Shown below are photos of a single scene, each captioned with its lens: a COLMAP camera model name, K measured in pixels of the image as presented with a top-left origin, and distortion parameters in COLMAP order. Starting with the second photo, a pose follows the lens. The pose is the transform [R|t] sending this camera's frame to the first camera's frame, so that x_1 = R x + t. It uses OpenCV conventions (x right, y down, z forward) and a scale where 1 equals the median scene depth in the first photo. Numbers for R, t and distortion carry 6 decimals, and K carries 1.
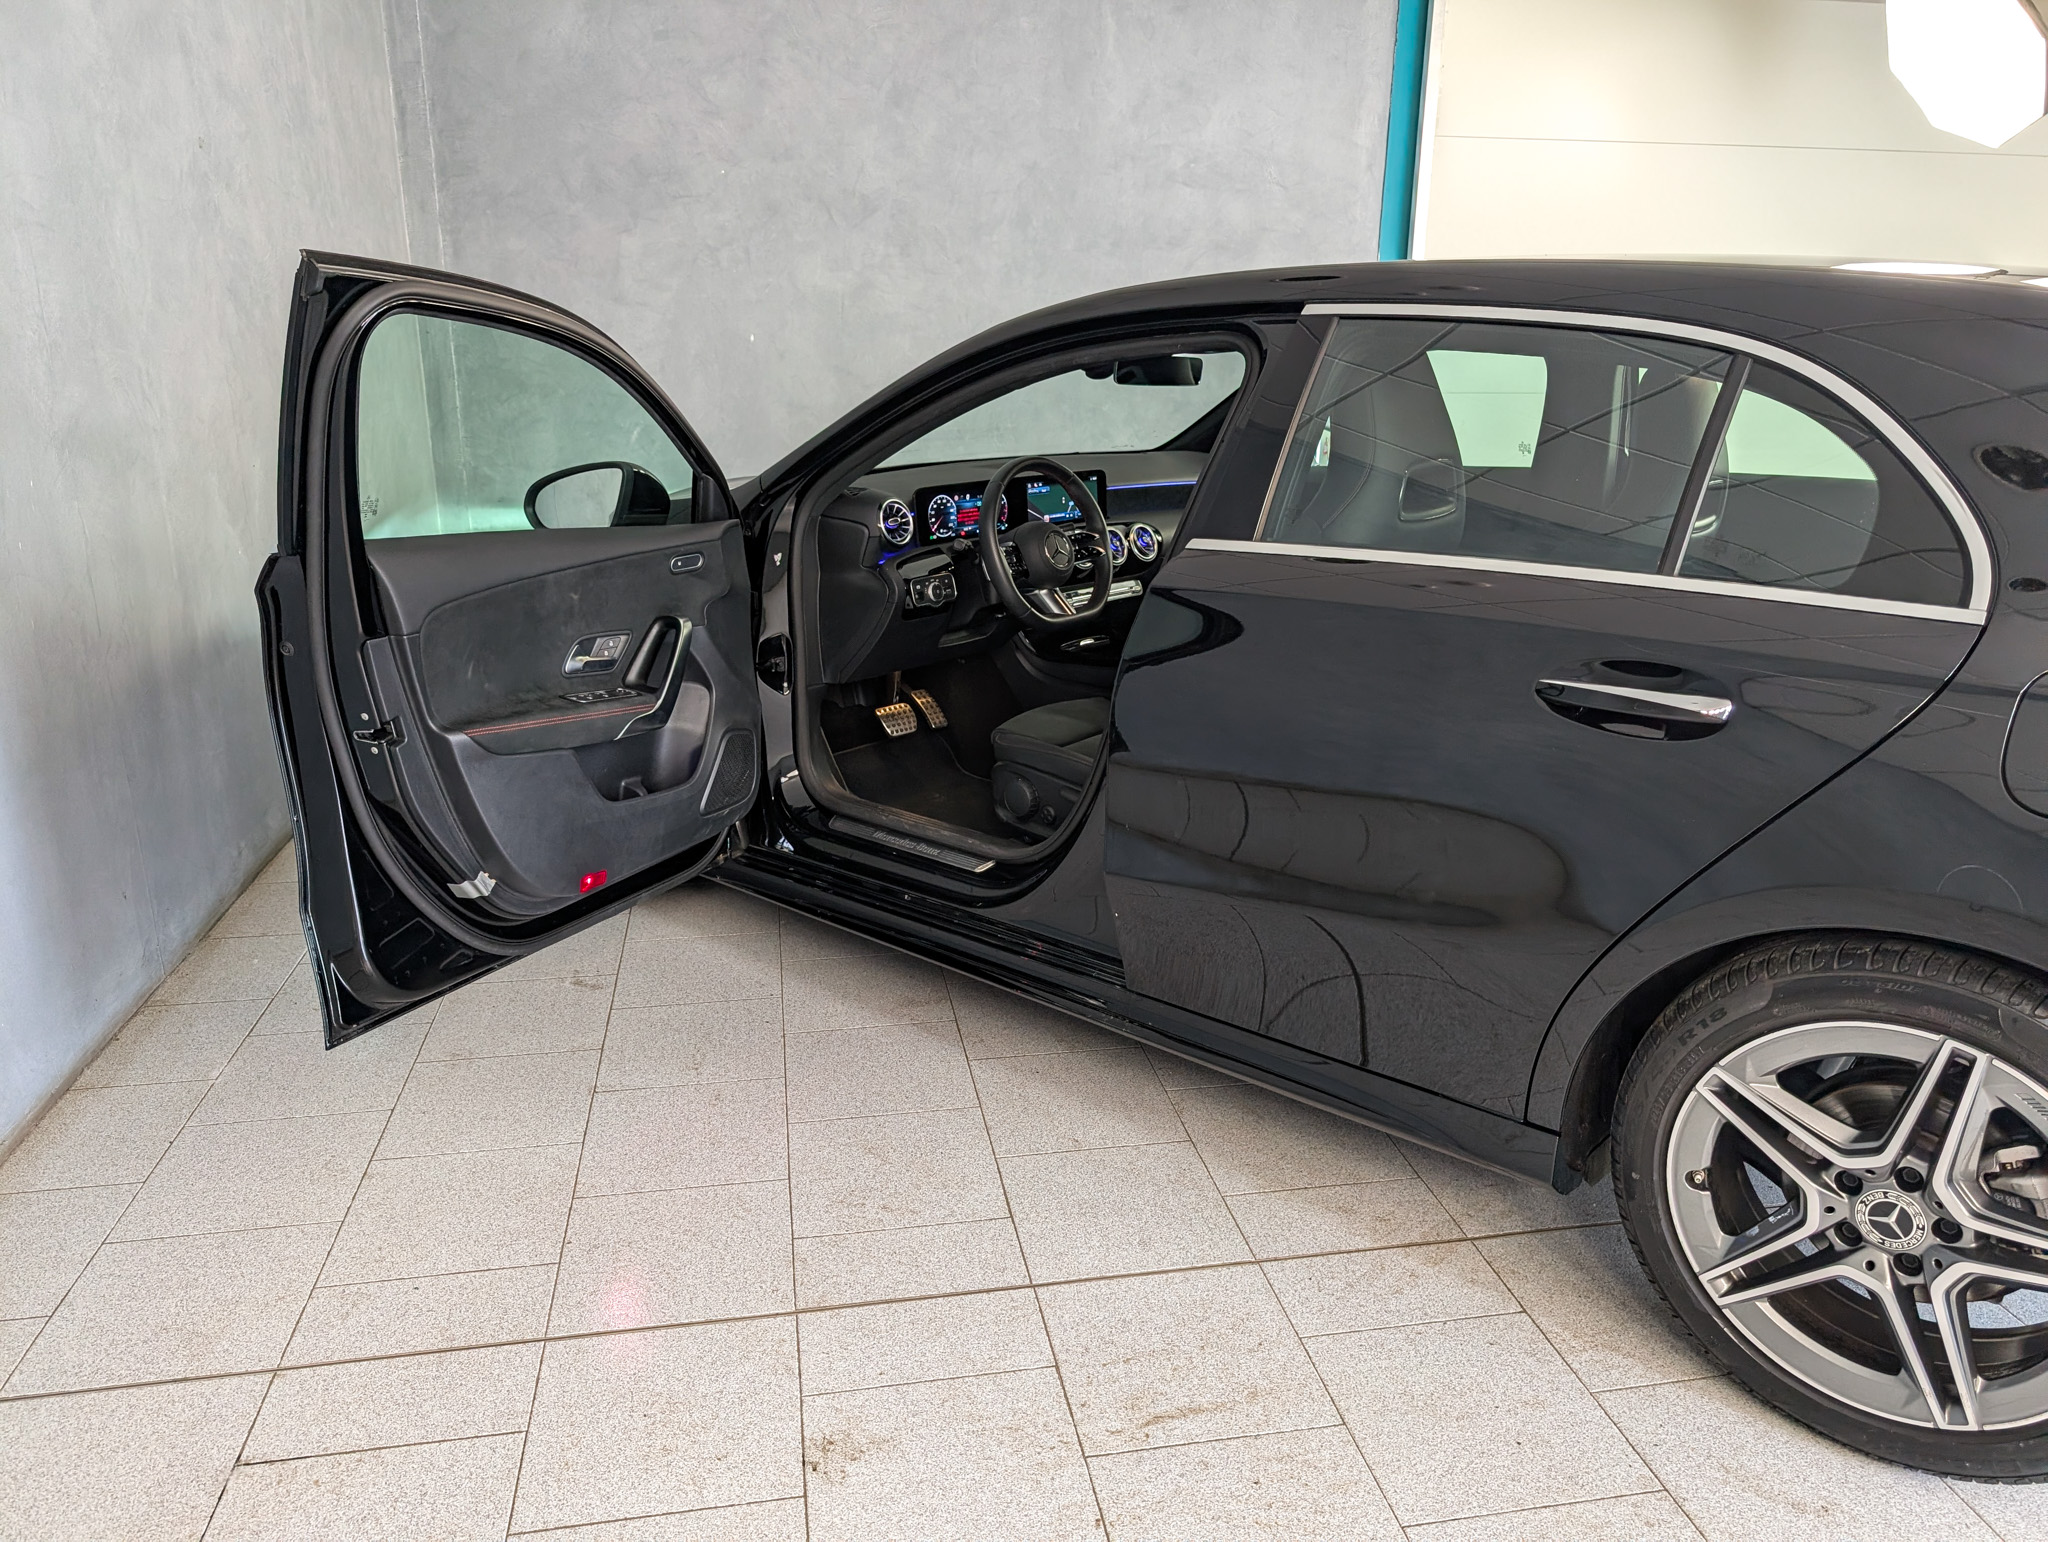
lens RADIAL K [[1479.8, 0, 1035.3], [0, 1479.8, 759.9], [0, 0, 1]] dist [0.006558, -0.000744]
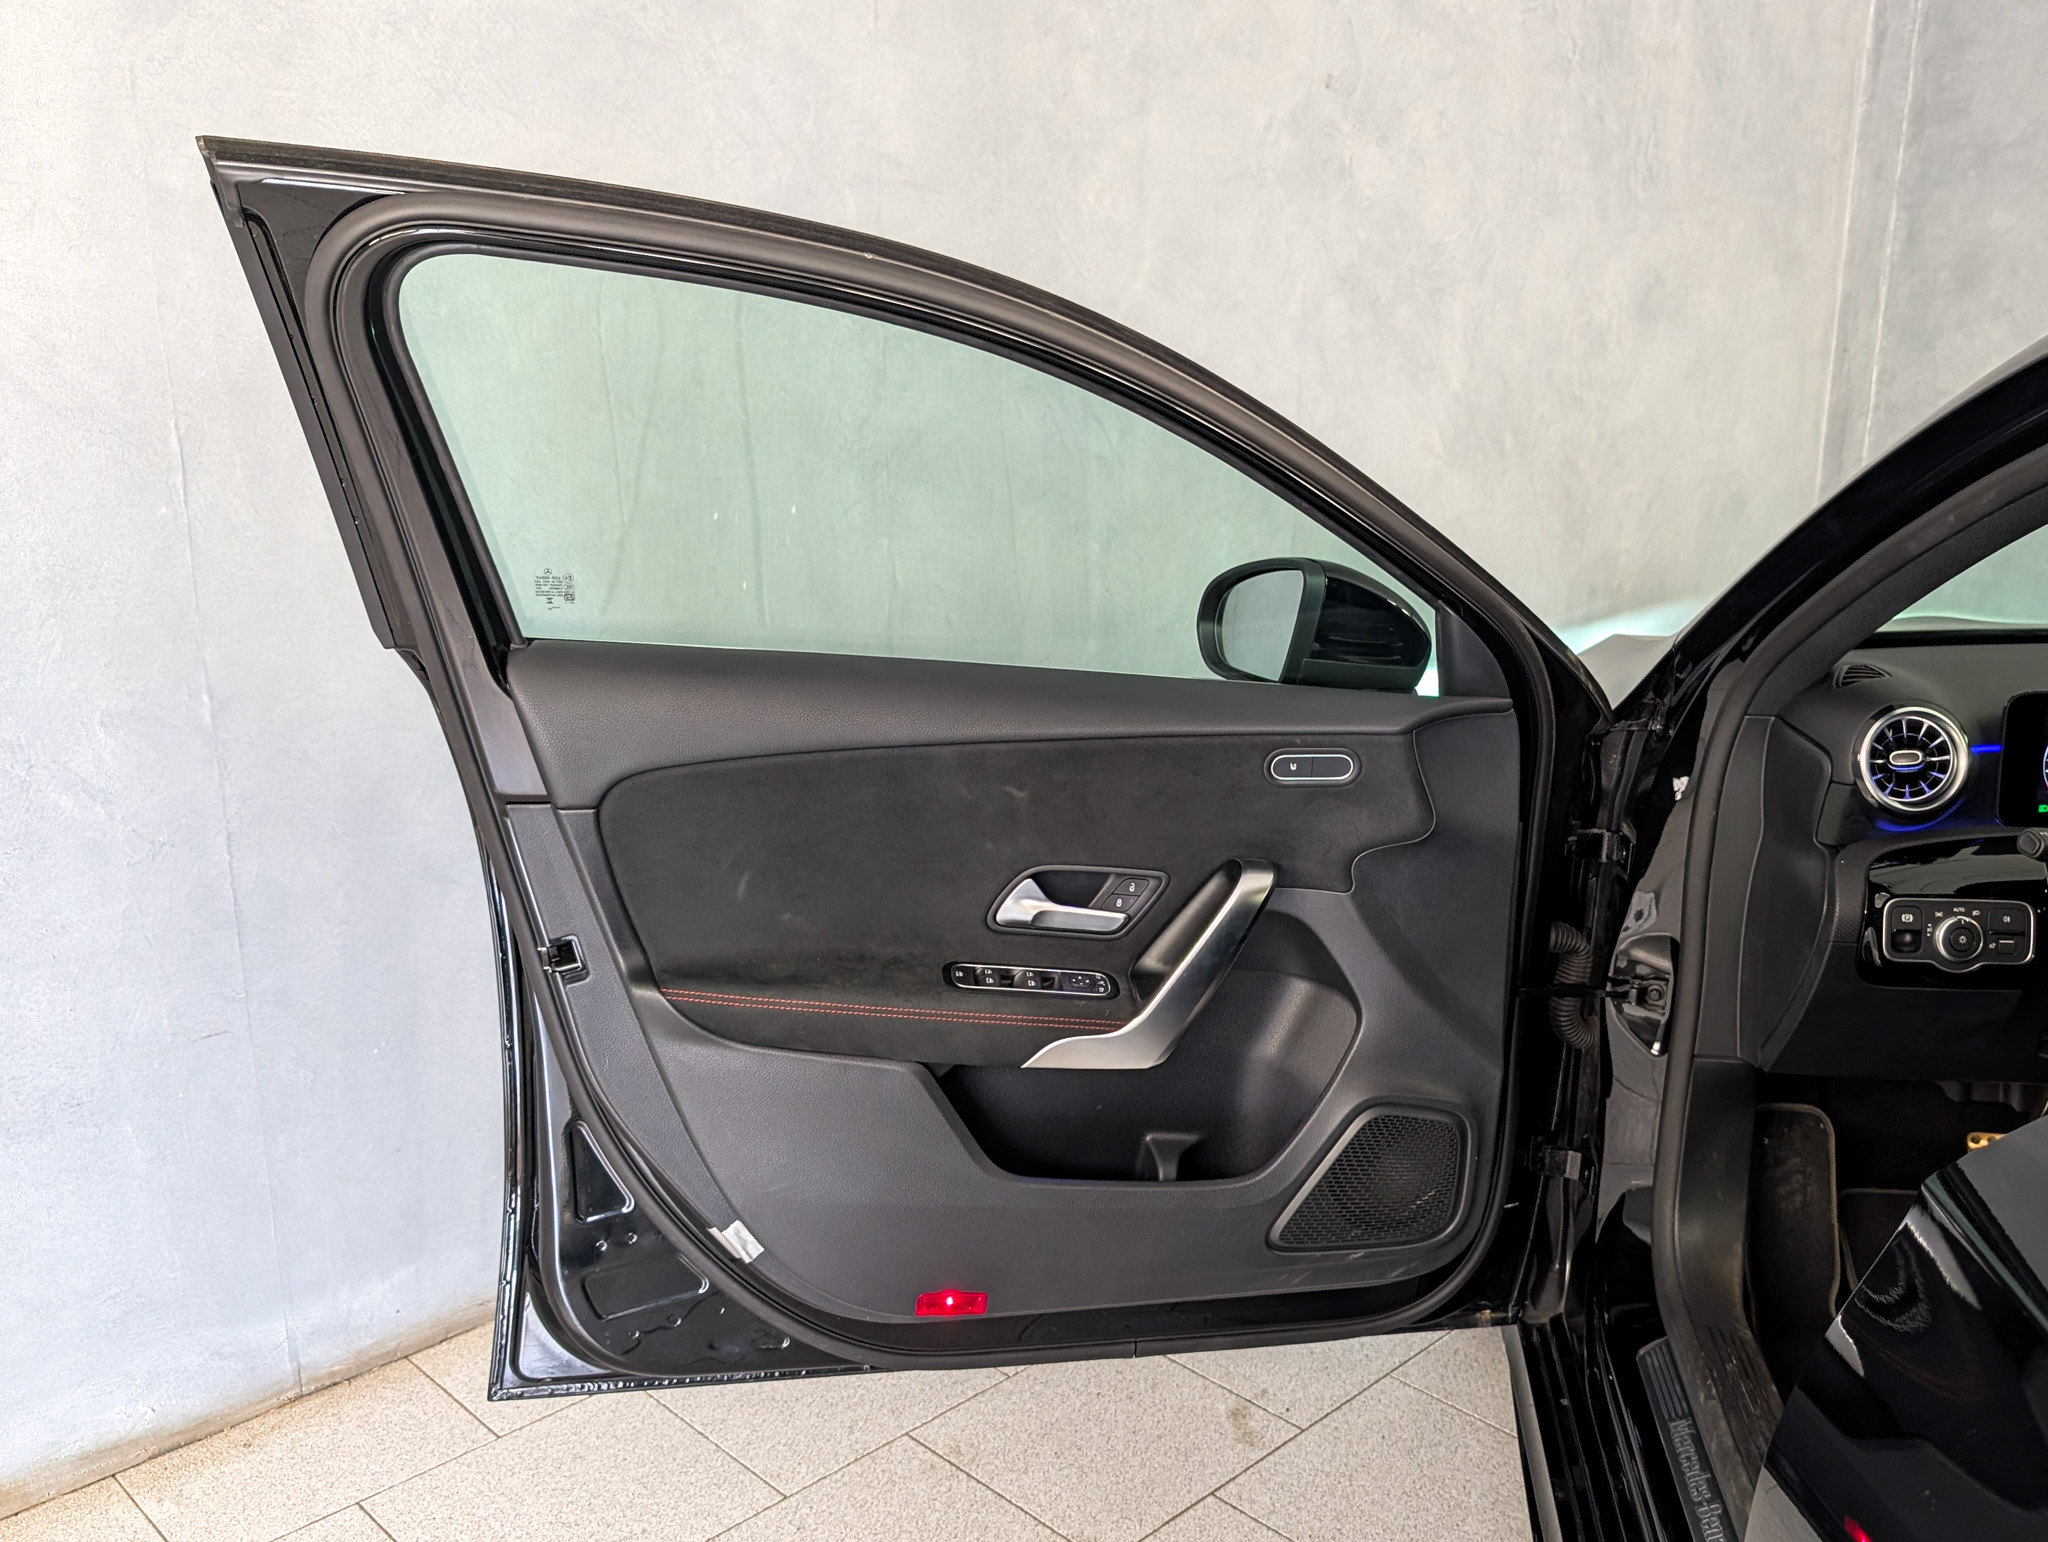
lens RADIAL K [[1763.7, 0, 1166.3], [0, 1763.7, 831.0], [0, 0, 1]] dist [-0.014809, -0.006032]
pose [[0.594088, 0.220118, -0.773697, 0.167727], [-0.238064, 0.966856, 0.092274, -0.128073], [0.768365, 0.129370, 0.626800, 0.484492]]
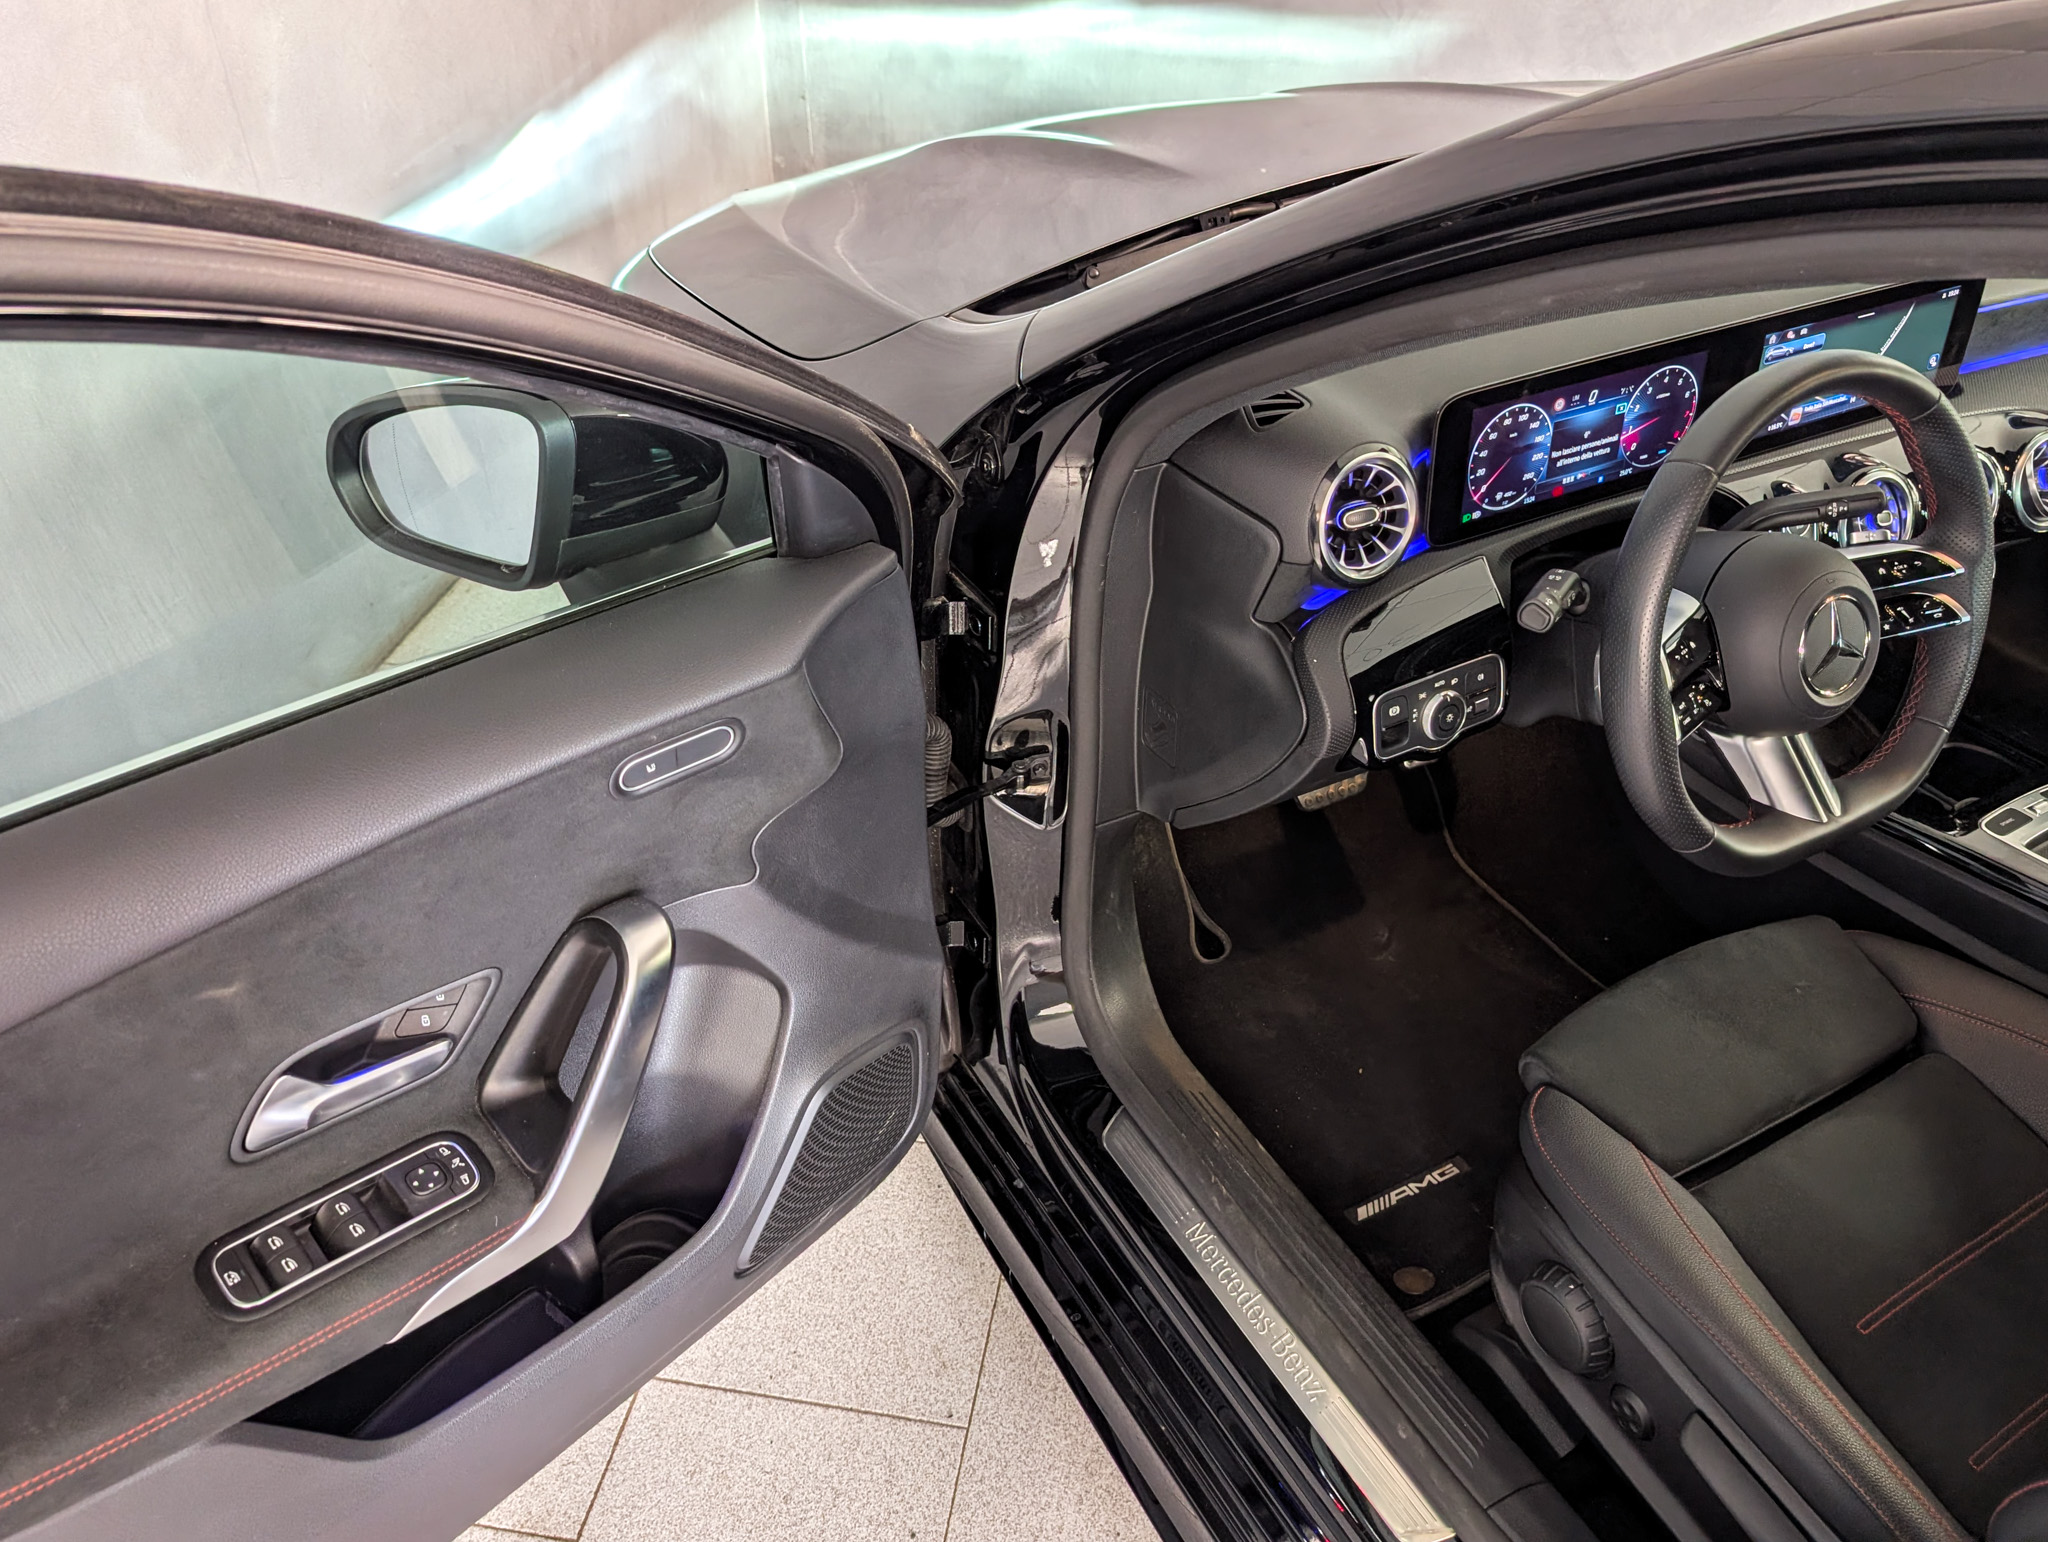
lens RADIAL K [[1520.9, 0, 1026.0], [0, 1520.9, 747.8], [0, 0, 1]] dist [-0.010151, 0.000845]
pose [[0.936356, 0.197110, -0.290492, -0.050675], [-0.087364, 0.932294, 0.350992, -0.216548], [0.340008, -0.303275, 0.890179, 0.594313]]
